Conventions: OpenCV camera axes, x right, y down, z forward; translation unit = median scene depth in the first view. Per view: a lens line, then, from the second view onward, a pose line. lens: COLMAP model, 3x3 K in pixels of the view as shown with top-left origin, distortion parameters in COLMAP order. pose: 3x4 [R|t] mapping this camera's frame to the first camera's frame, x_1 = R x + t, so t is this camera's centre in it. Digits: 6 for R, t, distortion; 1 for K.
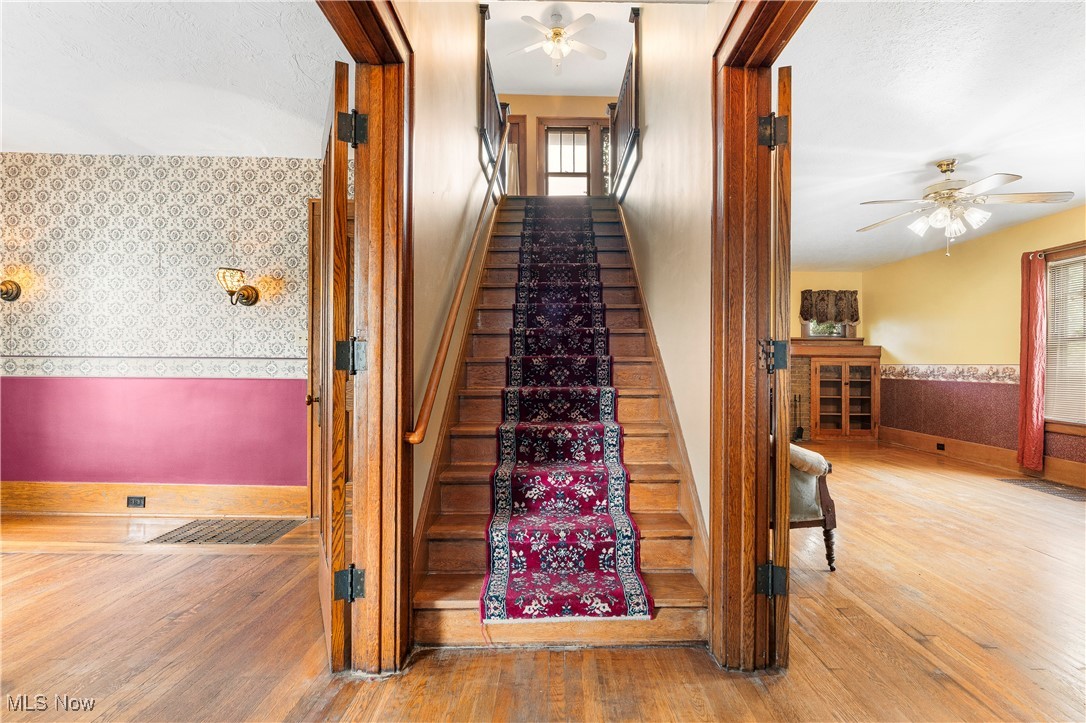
lens RADIAL K [[503.1, 0, 551.2], [0, 503.1, 359.0], [0, 0, 1]] dist [-0.006058, -0.000189]
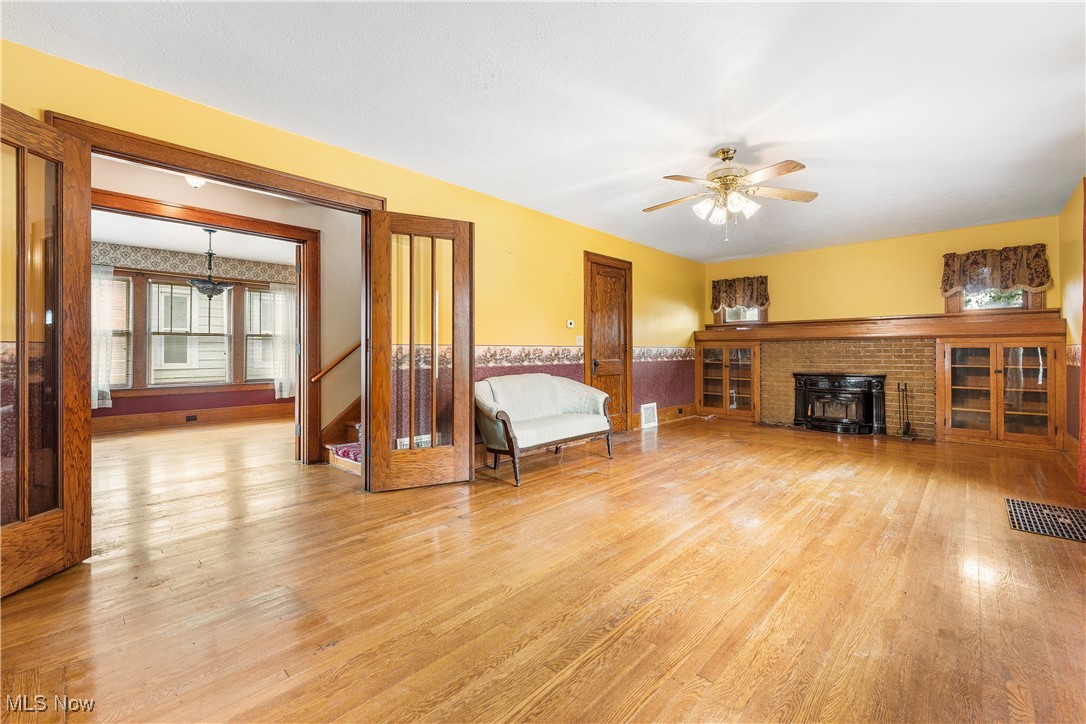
lens RADIAL K [[455.9, 0, 536.4], [0, 455.9, 342.7], [0, 0, 1]] dist [-0.002638, -0.000218]
pose [[0.720559, -0.024169, -0.692972, 0.562068], [0.015571, 0.999704, -0.018676, 0.008137], [0.693219, 0.002667, 0.720722, 0.023940]]
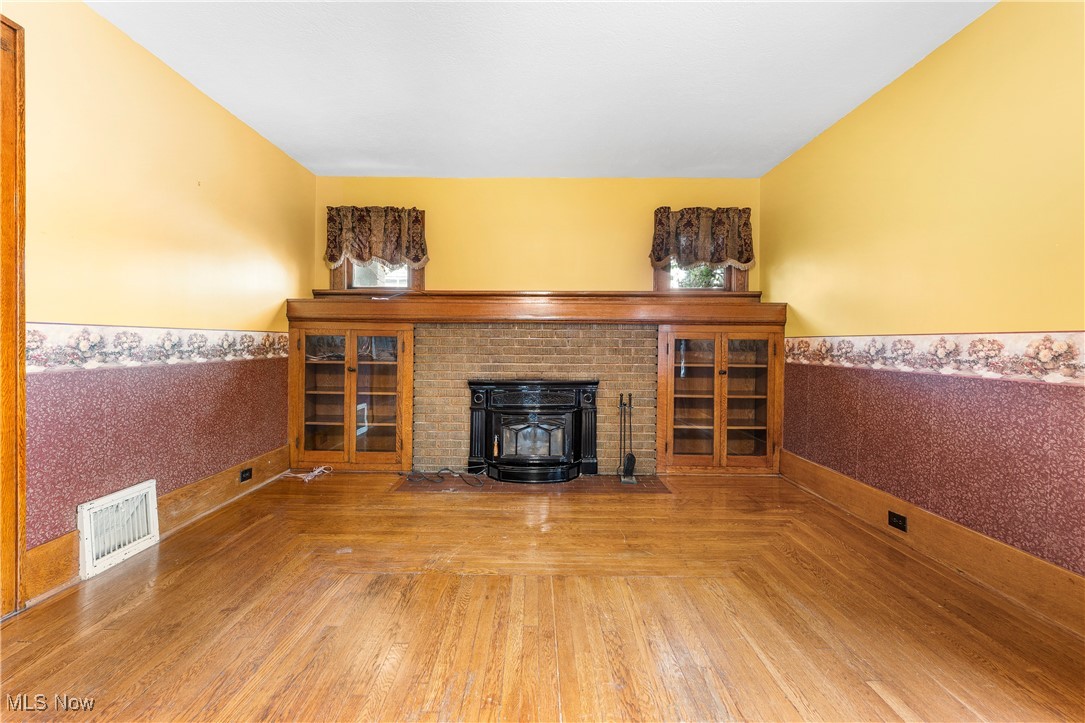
lens RADIAL K [[455.5, 0, 531.1], [0, 455.5, 346.1], [0, 0, 1]] dist [-0.002638, -0.000218]
pose [[0.999990, -0.000396, -0.004517, 0.380919], [0.000480, 0.999828, 0.018547, 0.011417], [0.004509, -0.018549, 0.999818, 0.501774]]
